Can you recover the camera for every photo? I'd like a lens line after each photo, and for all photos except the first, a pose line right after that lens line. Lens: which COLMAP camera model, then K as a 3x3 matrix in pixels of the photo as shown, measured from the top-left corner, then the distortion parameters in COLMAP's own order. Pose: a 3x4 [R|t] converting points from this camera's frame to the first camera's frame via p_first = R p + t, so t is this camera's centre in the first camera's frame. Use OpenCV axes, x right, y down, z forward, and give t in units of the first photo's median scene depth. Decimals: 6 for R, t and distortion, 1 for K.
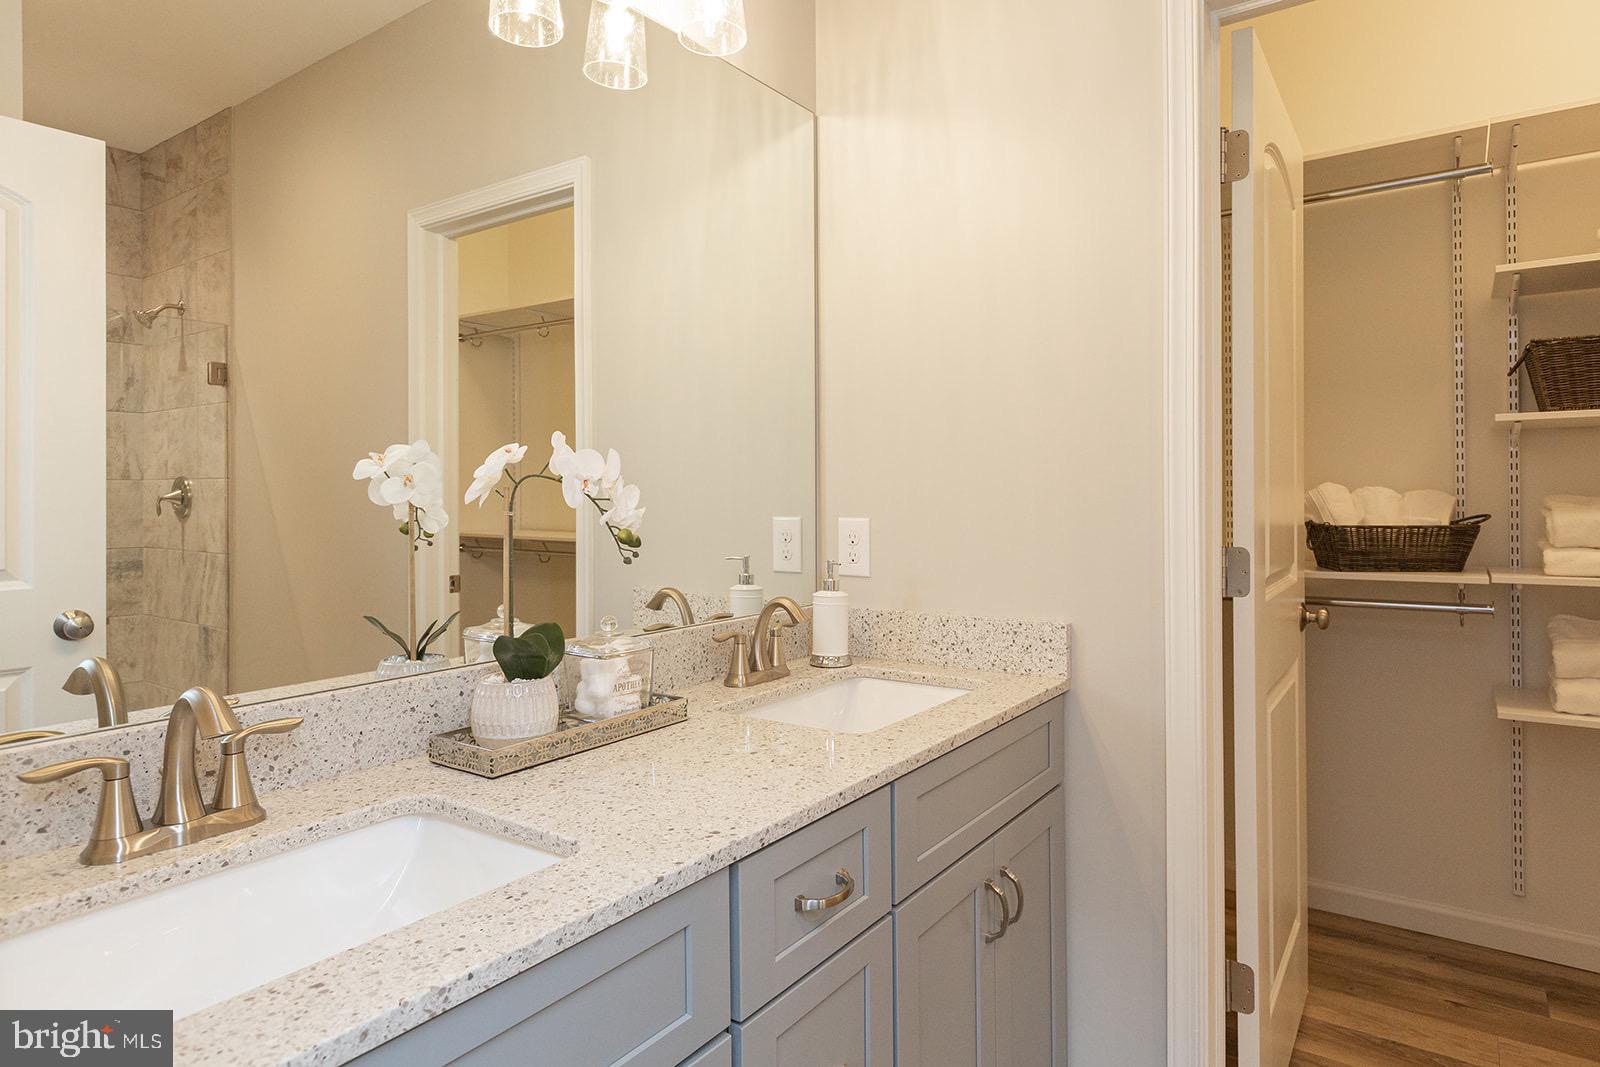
lens RADIAL K [[914.8, 0, 820.6], [0, 914.8, 496.3], [0, 0, 1]] dist [0.018438, -0.007738]
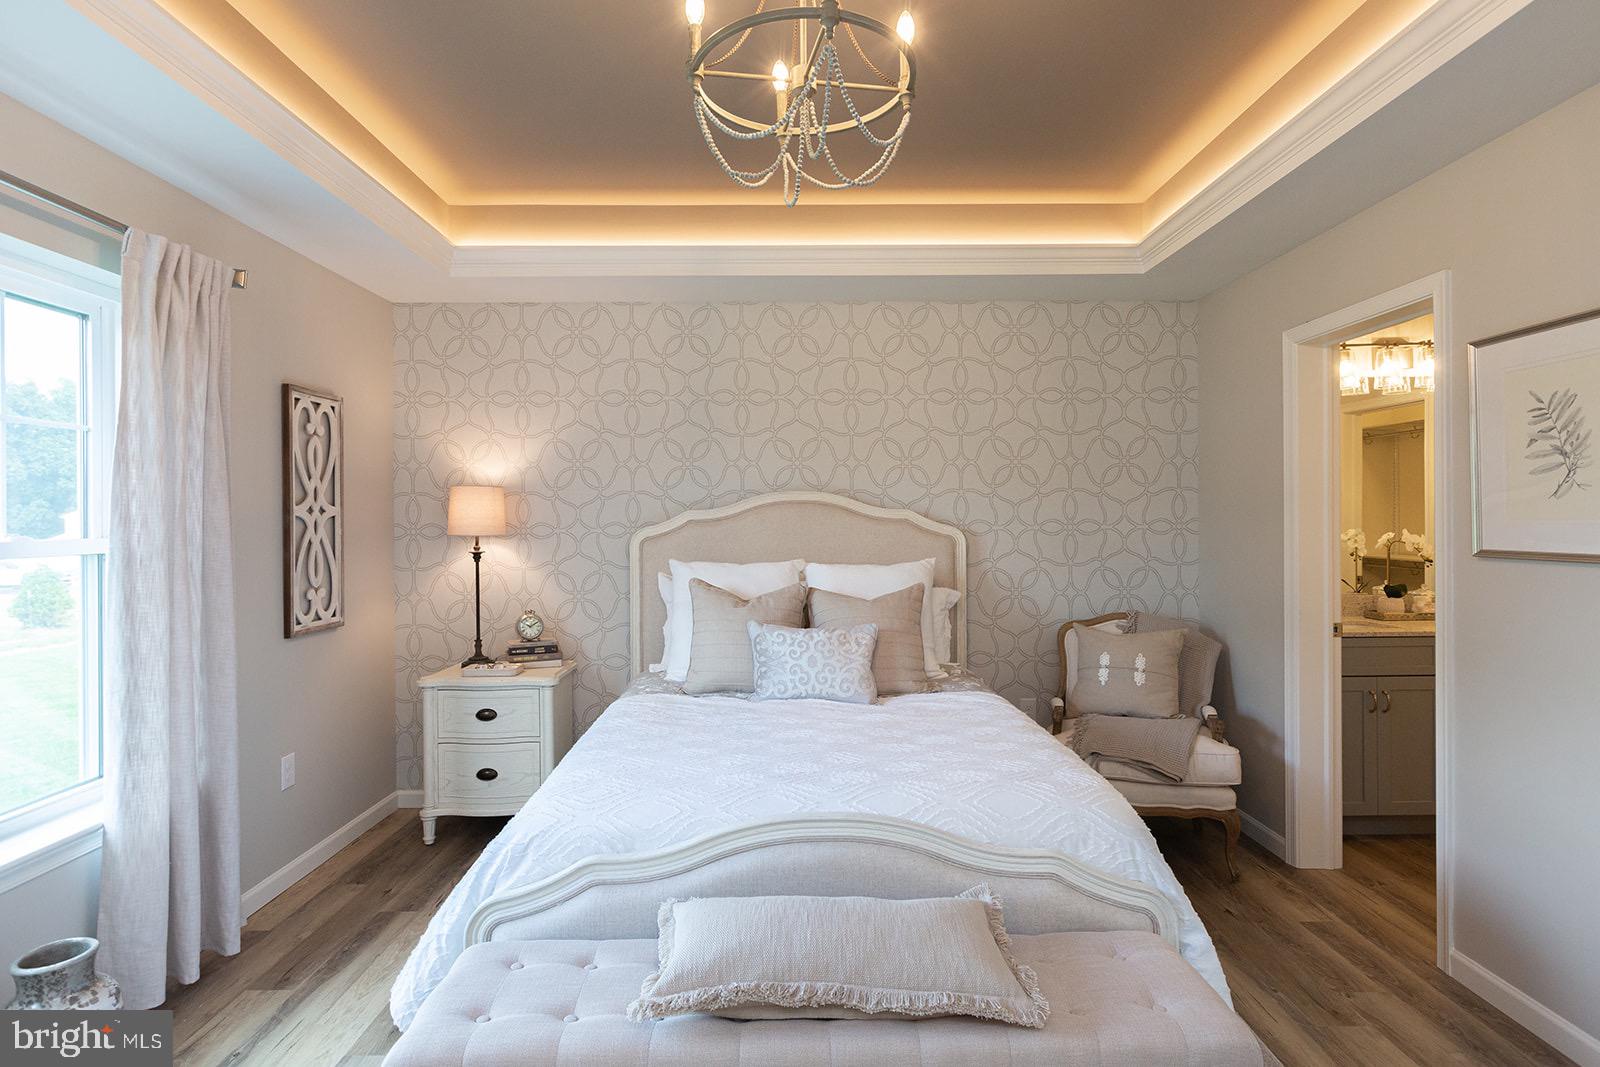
lens RADIAL K [[880.8, 0, 815.2], [0, 880.8, 520.3], [0, 0, 1]] dist [0.010424, 0.000959]
pose [[0.595095, 0.003266, -0.803649, 0.823120], [0.001018, 0.999988, 0.004818, -0.091426], [0.803655, -0.003685, 0.595084, -2.132120]]
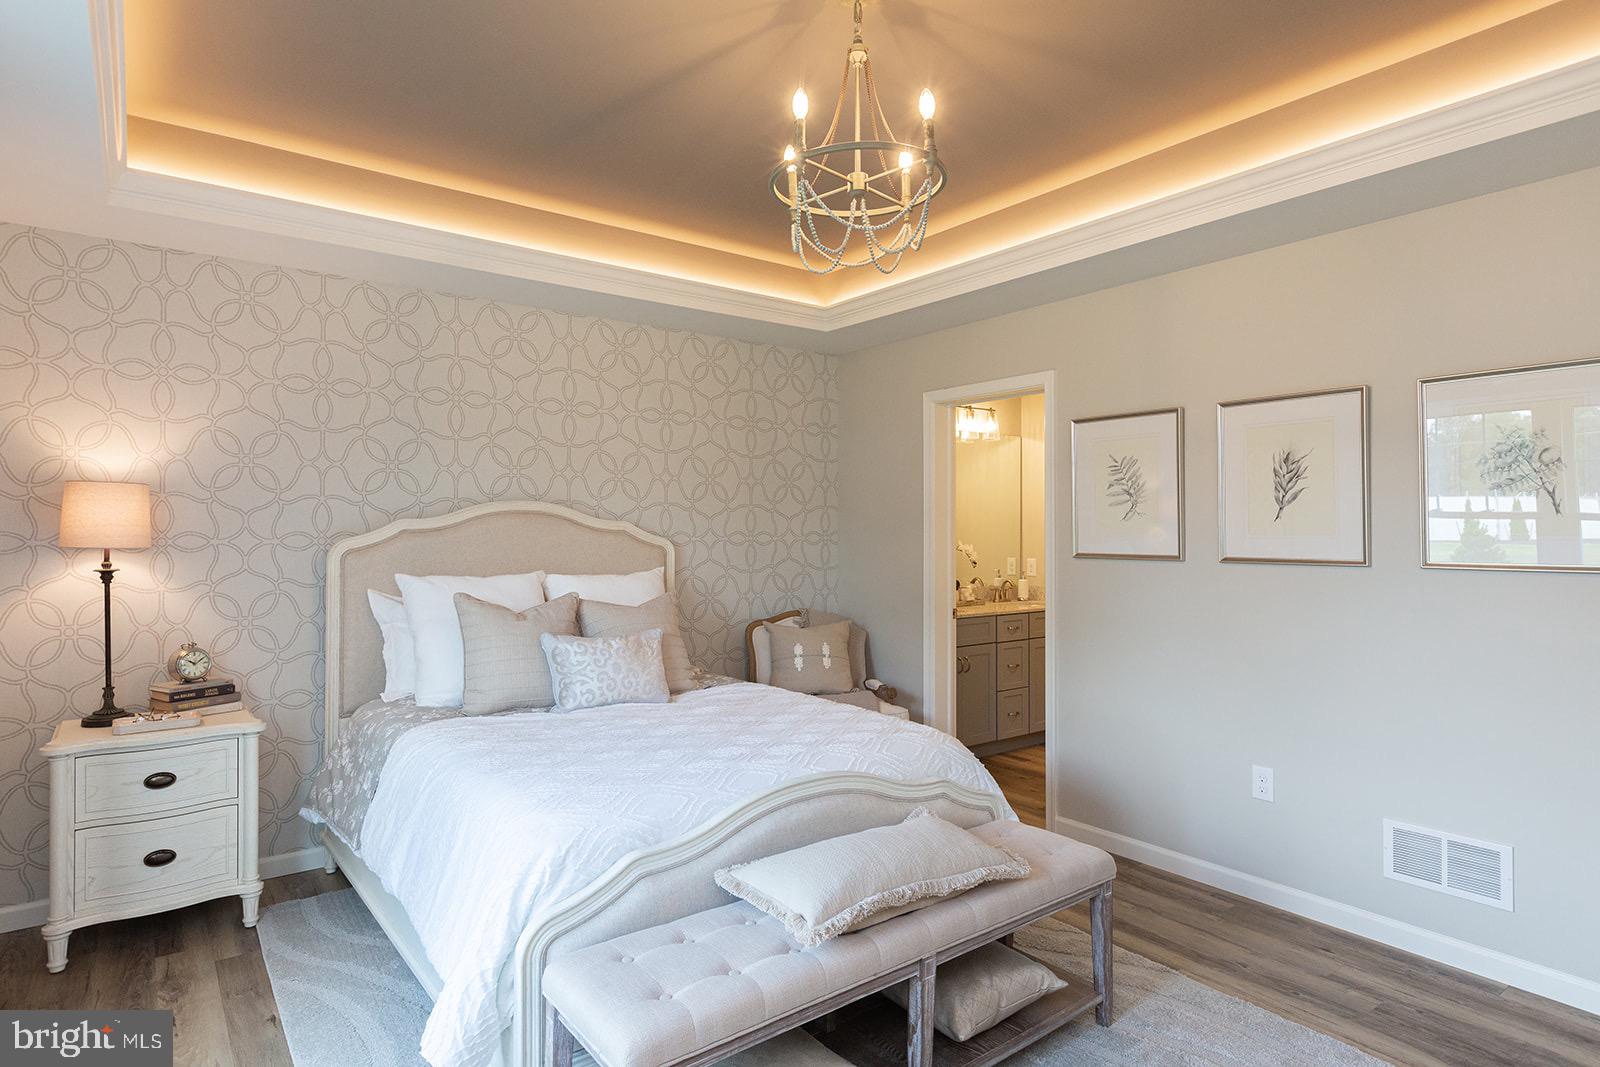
lens RADIAL K [[914.8, 0, 836.1], [0, 914.8, 520.2], [0, 0, 1]] dist [0.018438, -0.007738]
pose [[0.966227, 0.004772, -0.257649, 0.249431], [-0.007990, 0.999903, -0.011445, -0.086906], [0.257569, 0.013117, 0.966171, -2.908131]]
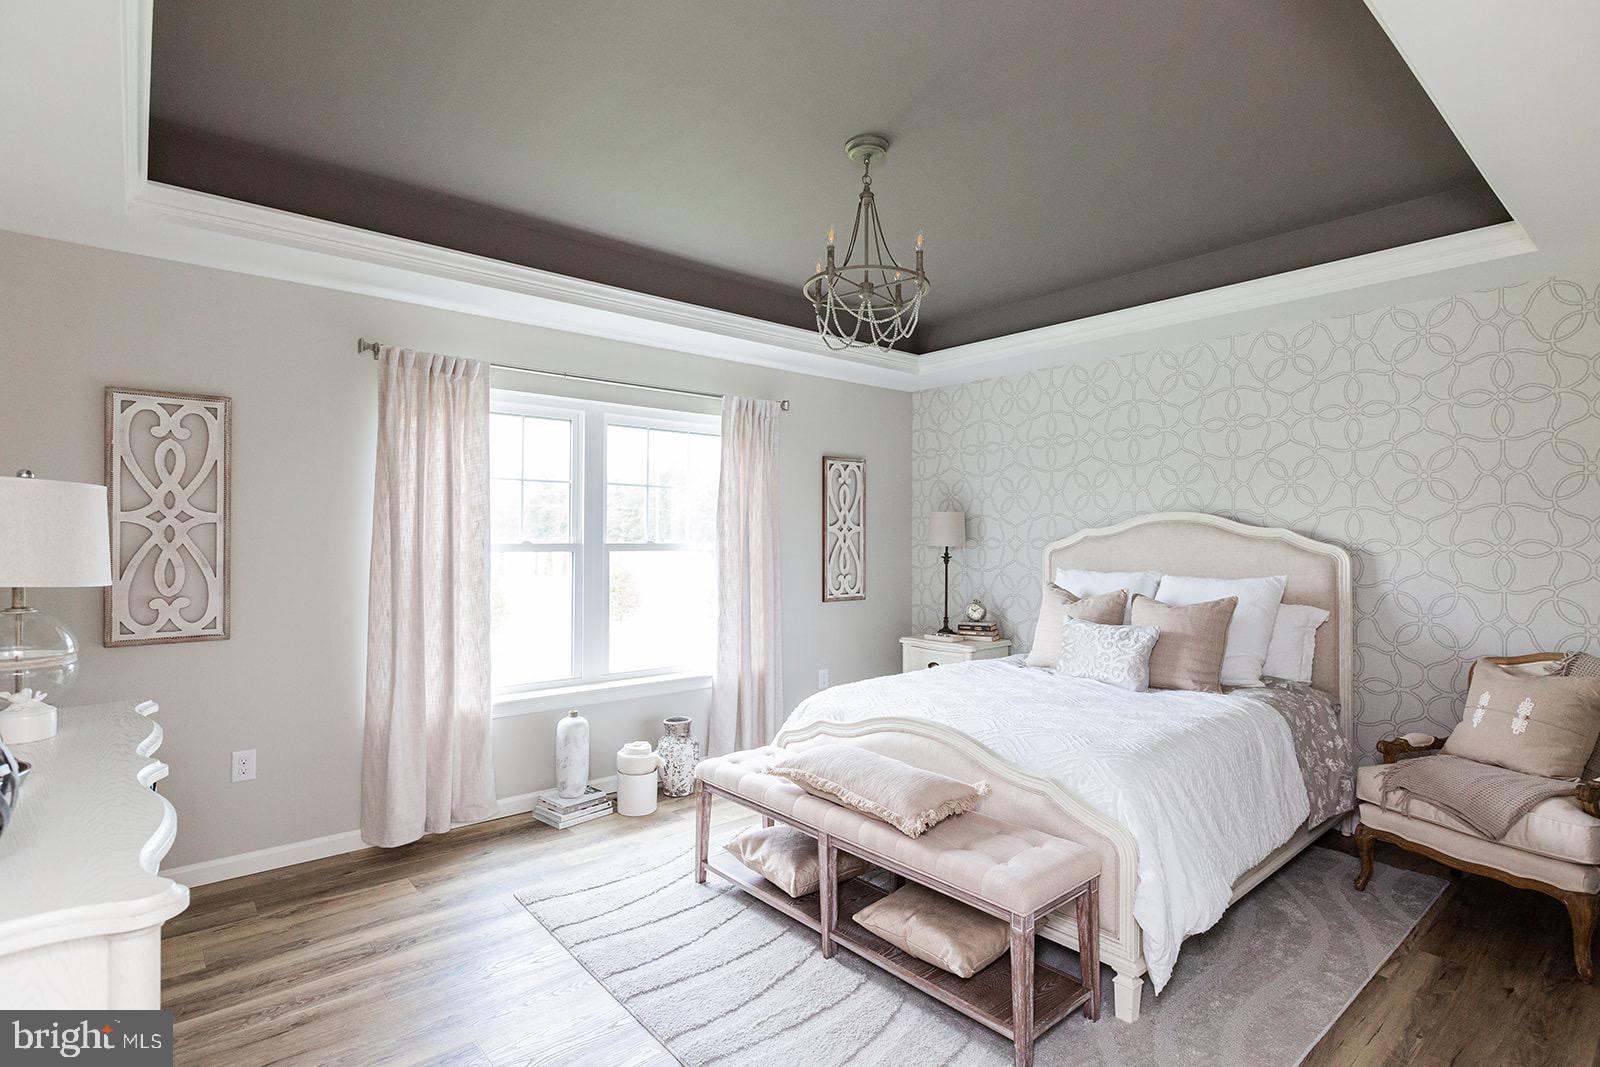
lens RADIAL K [[777.5, 0, 798.1], [0, 777.5, 539.0], [0, 0, 1]] dist [-0.034260, -0.000438]
pose [[-0.255171, 0.009356, -0.966851, 1.507259], [-0.002035, 0.999946, 0.010214, -0.097867], [0.966894, 0.004574, -0.255138, -1.199616]]
